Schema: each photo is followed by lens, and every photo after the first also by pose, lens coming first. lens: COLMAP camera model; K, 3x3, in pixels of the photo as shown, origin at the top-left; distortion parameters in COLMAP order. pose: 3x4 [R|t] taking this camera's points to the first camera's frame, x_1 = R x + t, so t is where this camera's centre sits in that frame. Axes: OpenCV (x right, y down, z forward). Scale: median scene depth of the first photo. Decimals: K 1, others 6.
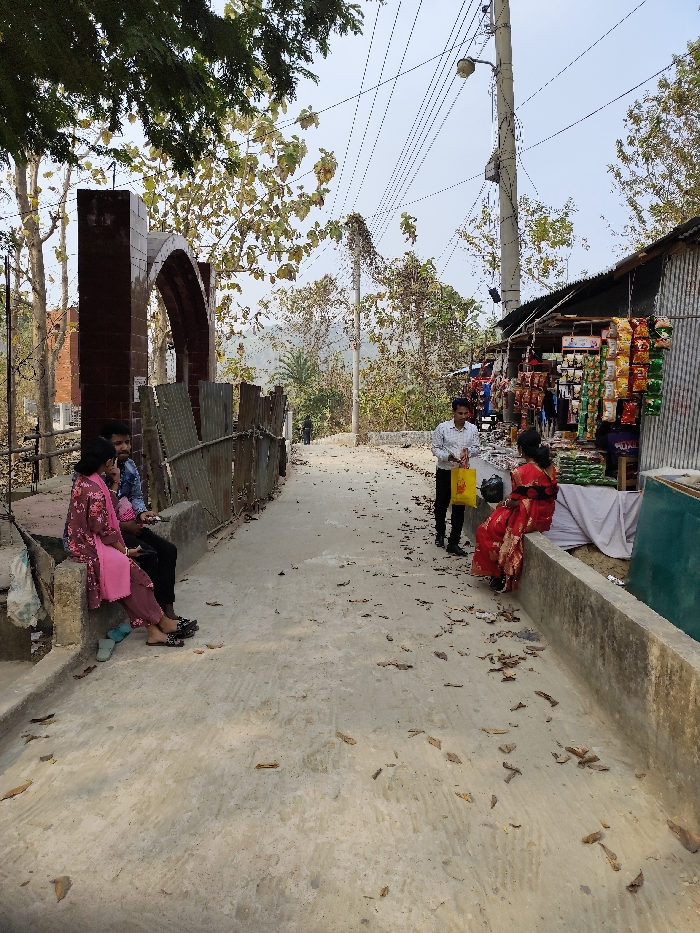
lens RADIAL K [[614.3, 0, 350.0], [0, 614.3, 466.5], [0, 0, 1]] dist [0.008329, 0.000145]
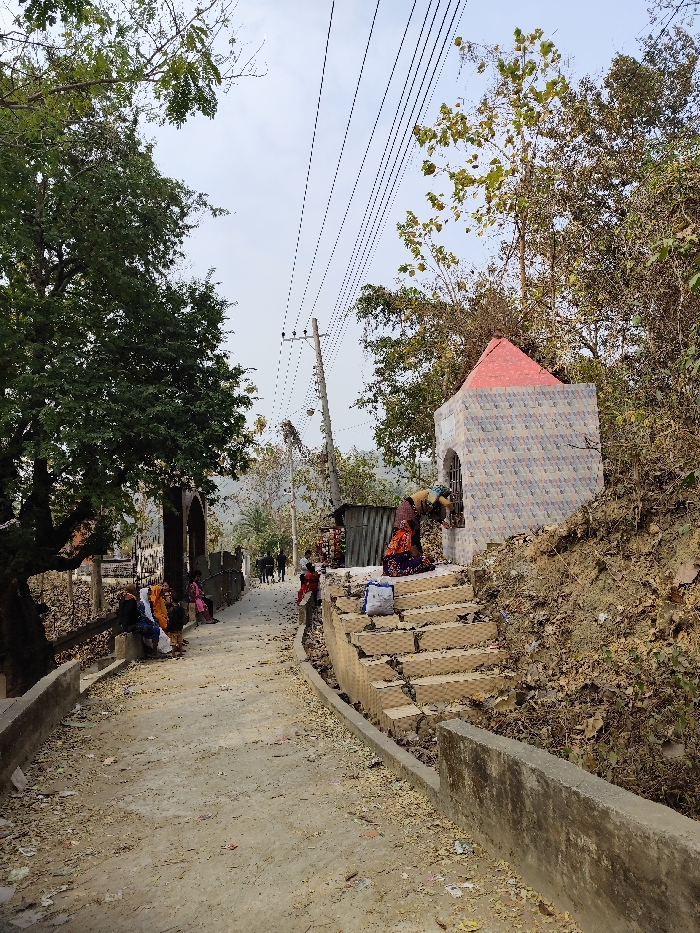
lens RADIAL K [[614.3, 0, 350.0], [0, 614.3, 466.5], [0, 0, 1]] dist [0.008329, 0.000145]
pose [[0.994765, -0.075604, 0.068744, 0.161299], [0.089004, 0.971557, -0.219444, 0.100262], [-0.050198, 0.224413, 0.973200, -1.302393]]
